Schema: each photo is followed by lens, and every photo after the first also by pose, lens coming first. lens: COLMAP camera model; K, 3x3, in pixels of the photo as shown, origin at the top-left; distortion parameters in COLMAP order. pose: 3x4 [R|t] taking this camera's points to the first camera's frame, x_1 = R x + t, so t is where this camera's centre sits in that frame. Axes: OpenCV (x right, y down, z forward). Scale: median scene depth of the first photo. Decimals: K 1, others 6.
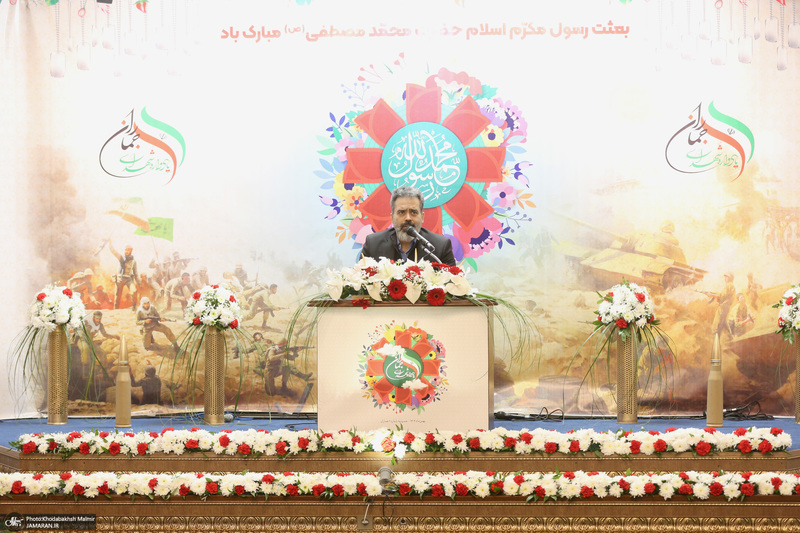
lens RADIAL K [[2347.5, 0, 402.4], [0, 2347.5, 266.5], [0, 0, 1]] dist [-0.015597, 0.000000]
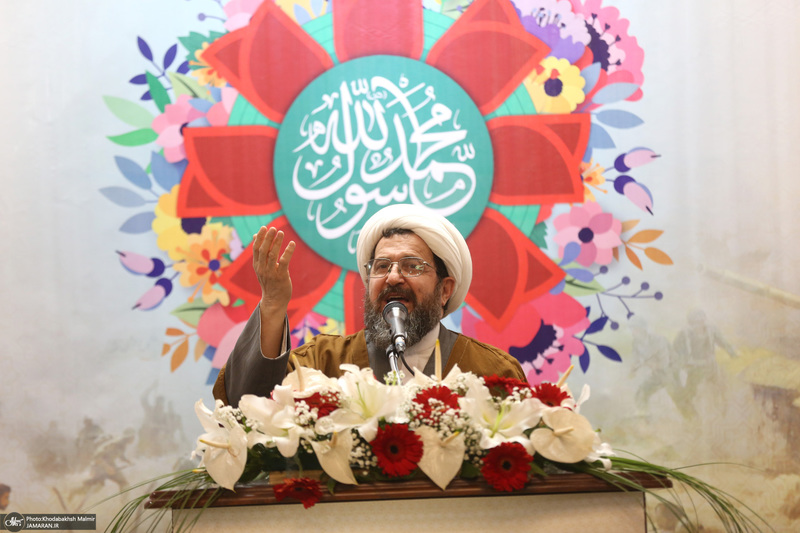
lens RADIAL K [[4137.7, 0, 393.1], [0, 4137.7, 262.4], [0, 0, 1]] dist [1.617203, 0.000000]
pose [[0.995675, -0.027342, 0.088788, -0.051413], [0.034047, 0.996610, -0.074899, 0.025150], [-0.086440, 0.077598, 0.993230, 0.312075]]
